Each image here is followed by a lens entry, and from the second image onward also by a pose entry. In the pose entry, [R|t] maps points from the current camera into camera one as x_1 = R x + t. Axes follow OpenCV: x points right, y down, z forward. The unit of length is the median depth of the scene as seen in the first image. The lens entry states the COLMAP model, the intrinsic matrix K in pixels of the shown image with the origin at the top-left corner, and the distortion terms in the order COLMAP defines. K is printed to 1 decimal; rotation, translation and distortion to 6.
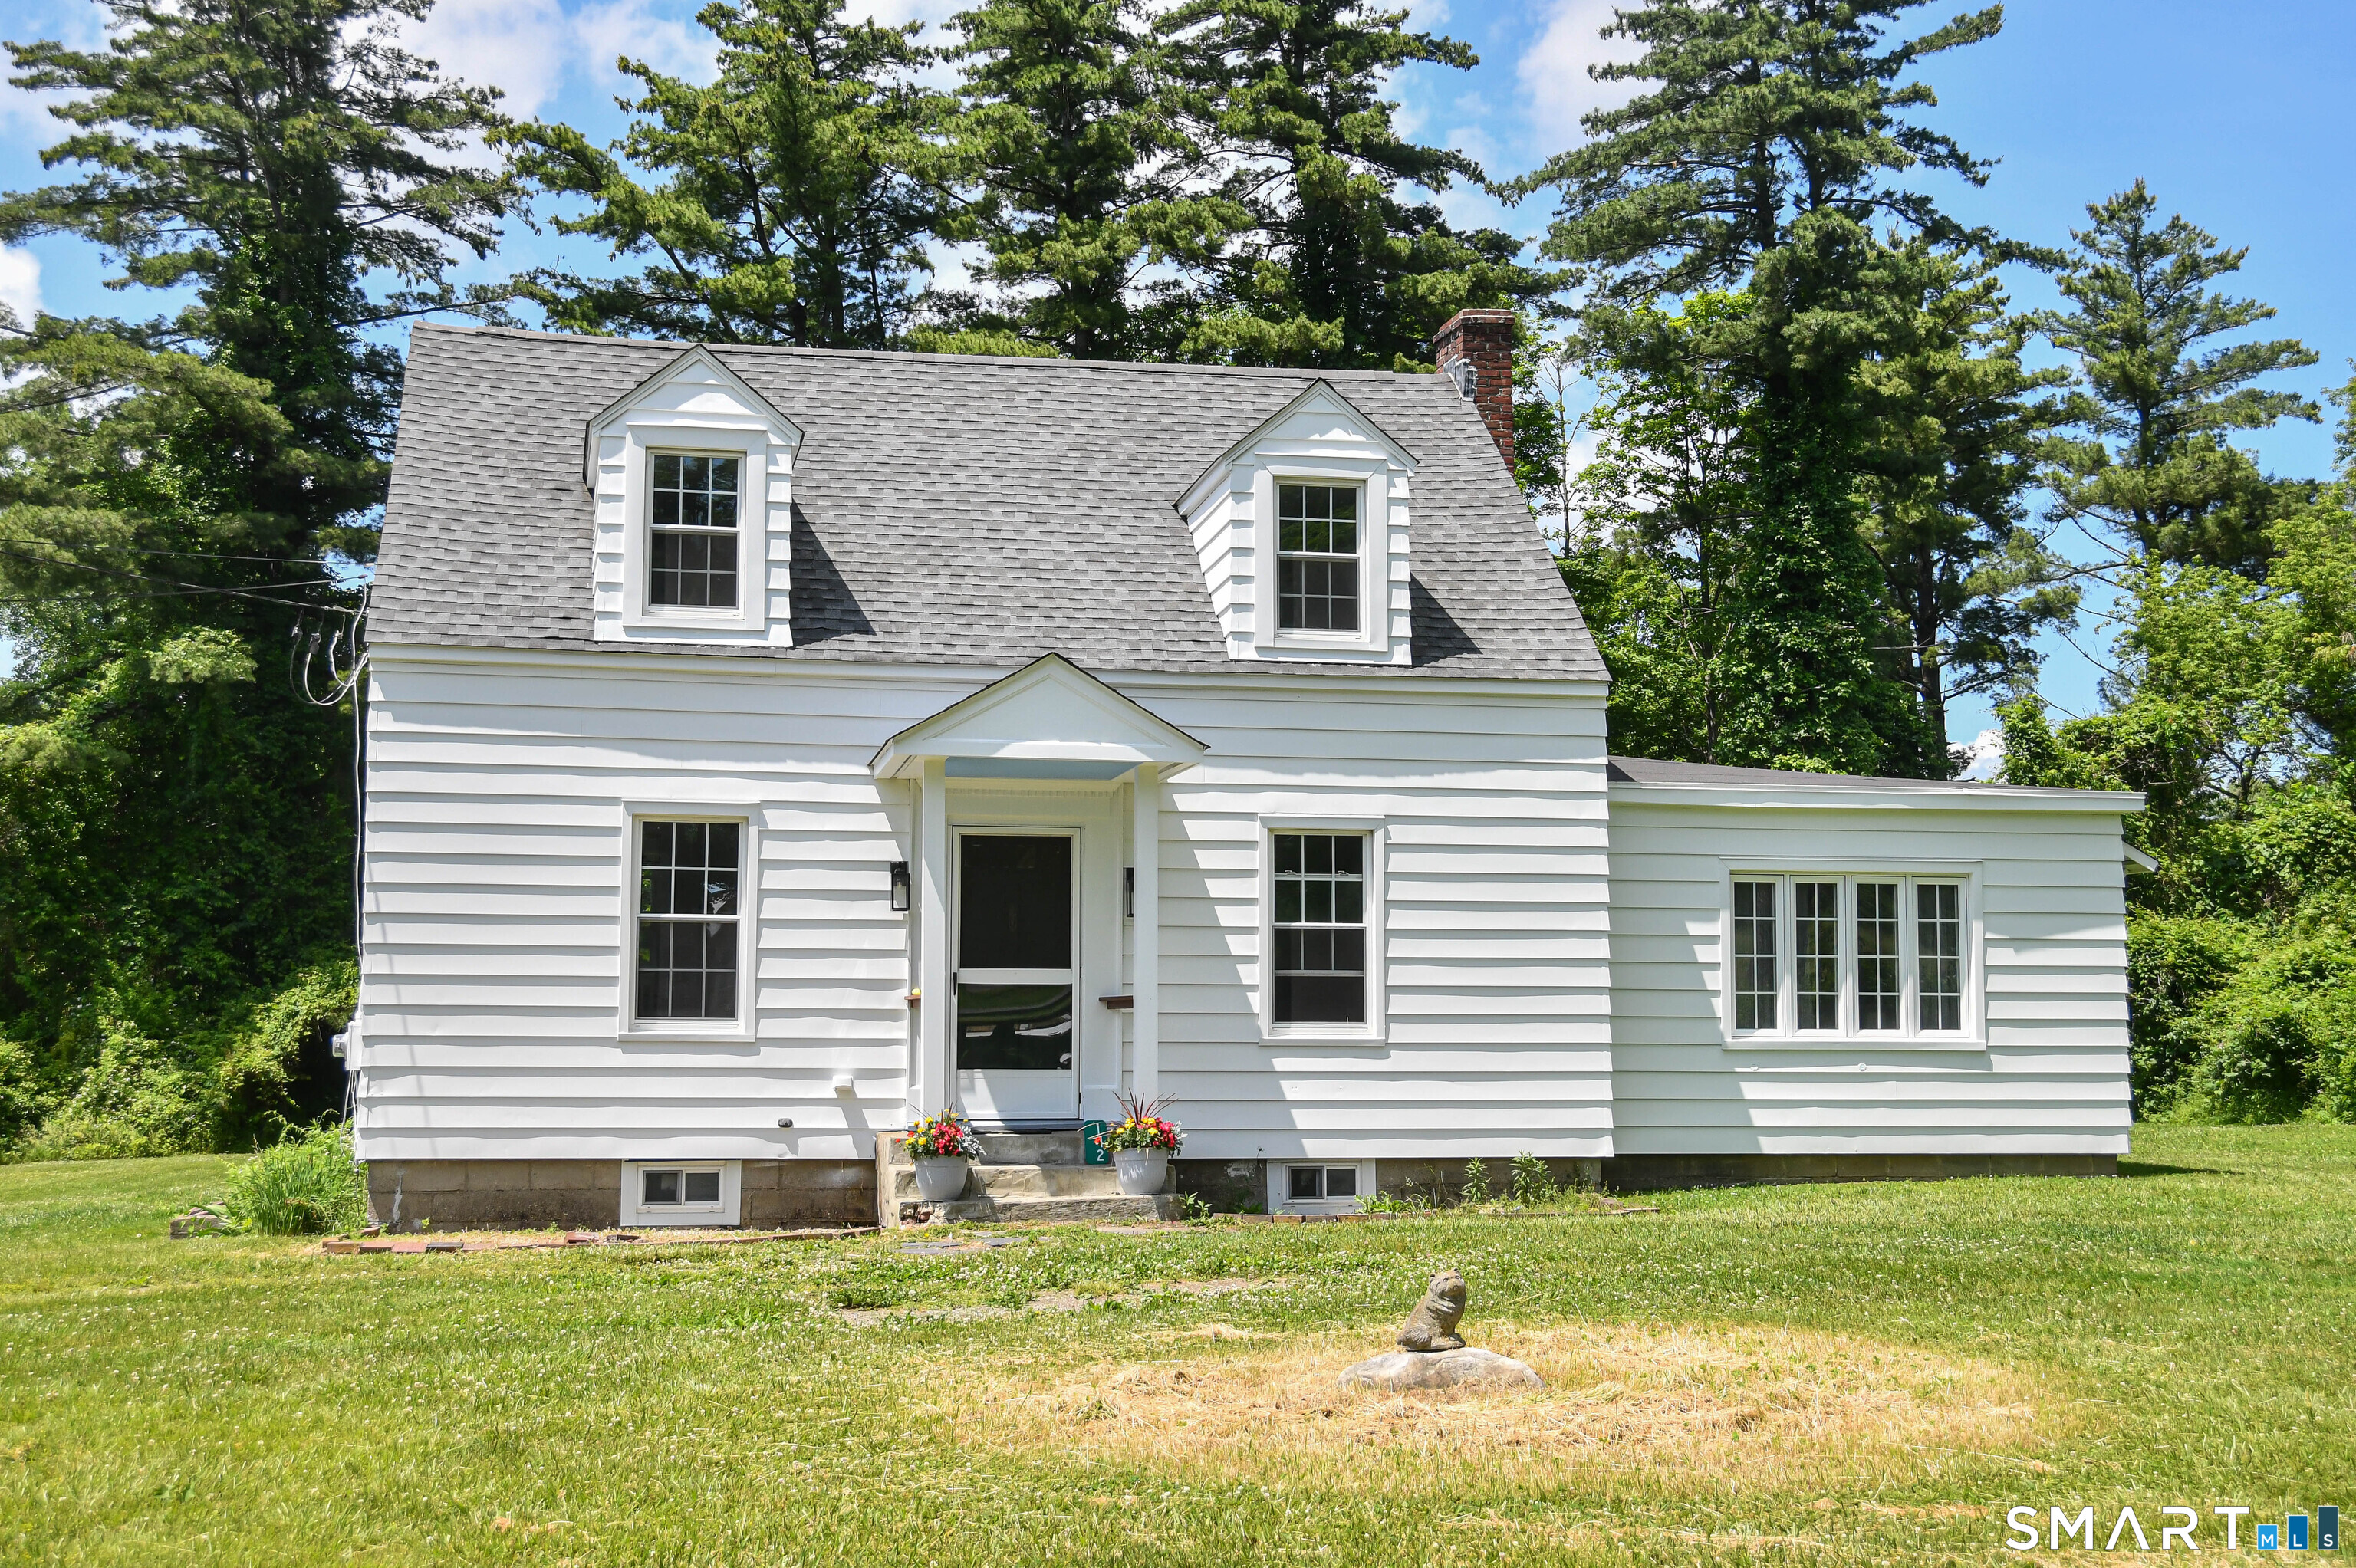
lens RADIAL K [[2877.6, 0, 1170.0], [0, 2877.6, 809.4], [0, 0, 1]] dist [0.074553, 0.057923]
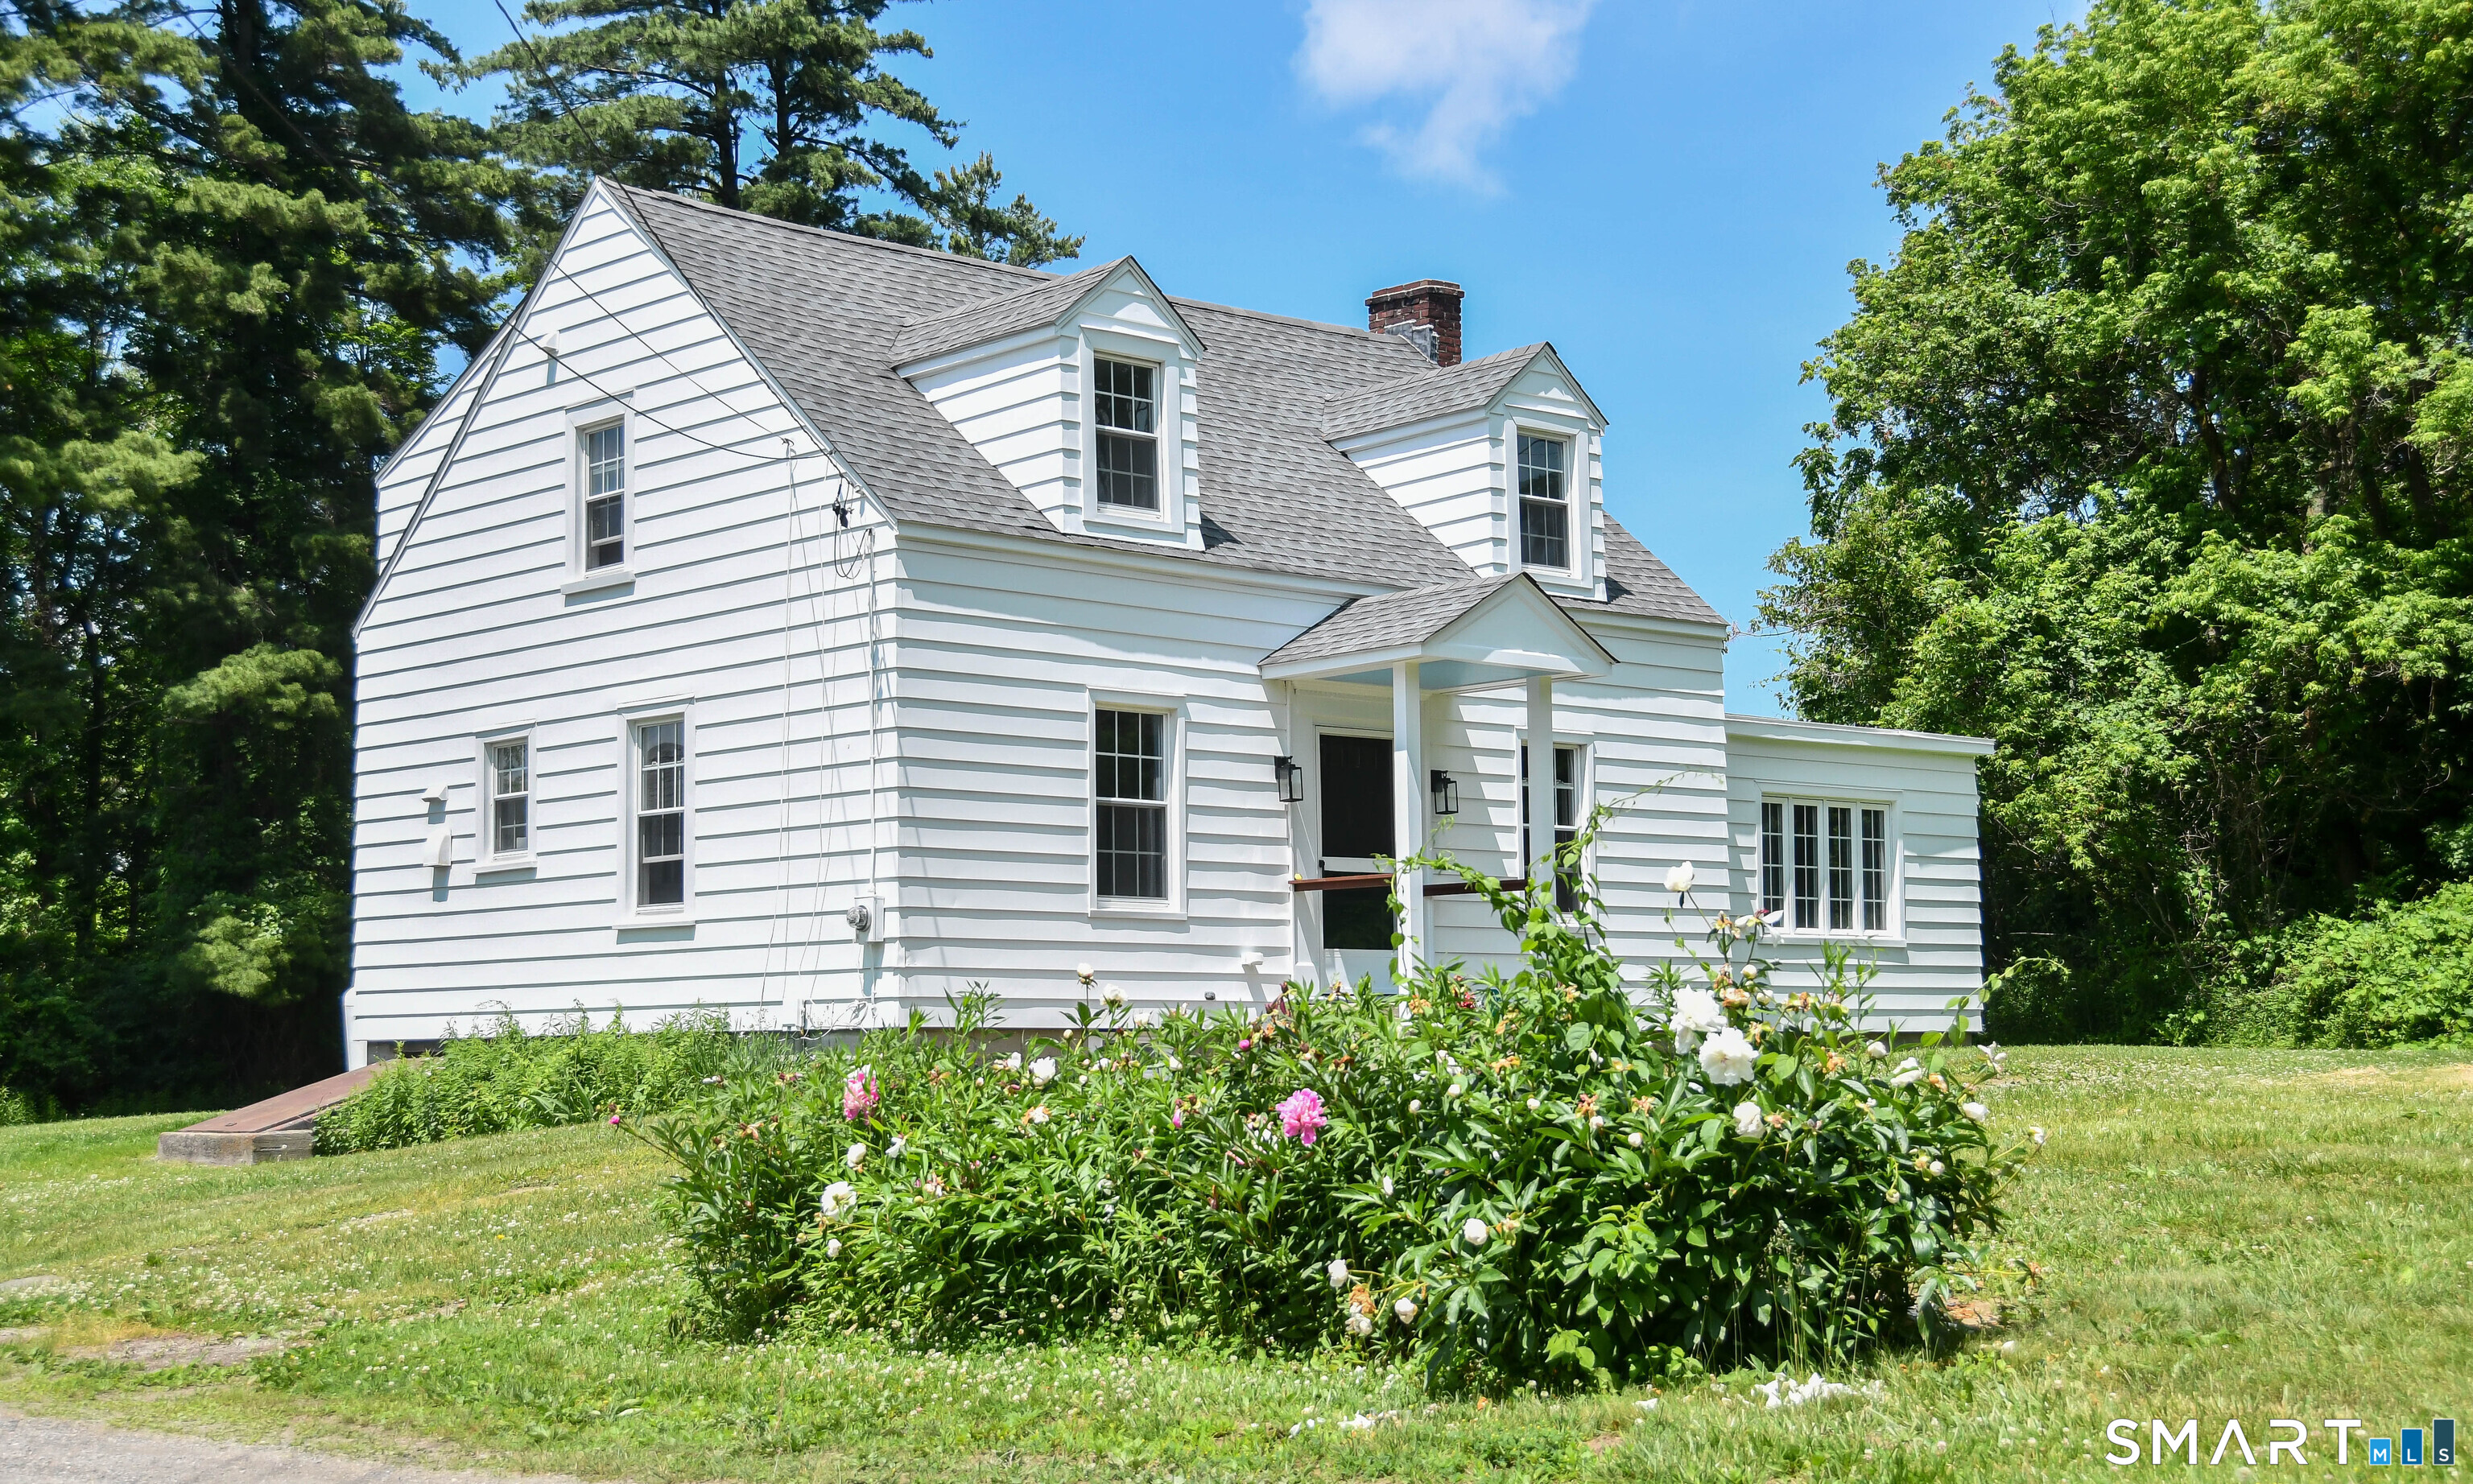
lens RADIAL K [[3333.1, 0, 1237.8], [0, 3333.1, 819.8], [0, 0, 1]] dist [0.171381, -0.002633]
pose [[0.856191, 0.024587, 0.516073, -0.721776], [-0.026135, 0.999649, -0.004265, 0.045714], [-0.515997, -0.009836, 0.856534, -0.060208]]
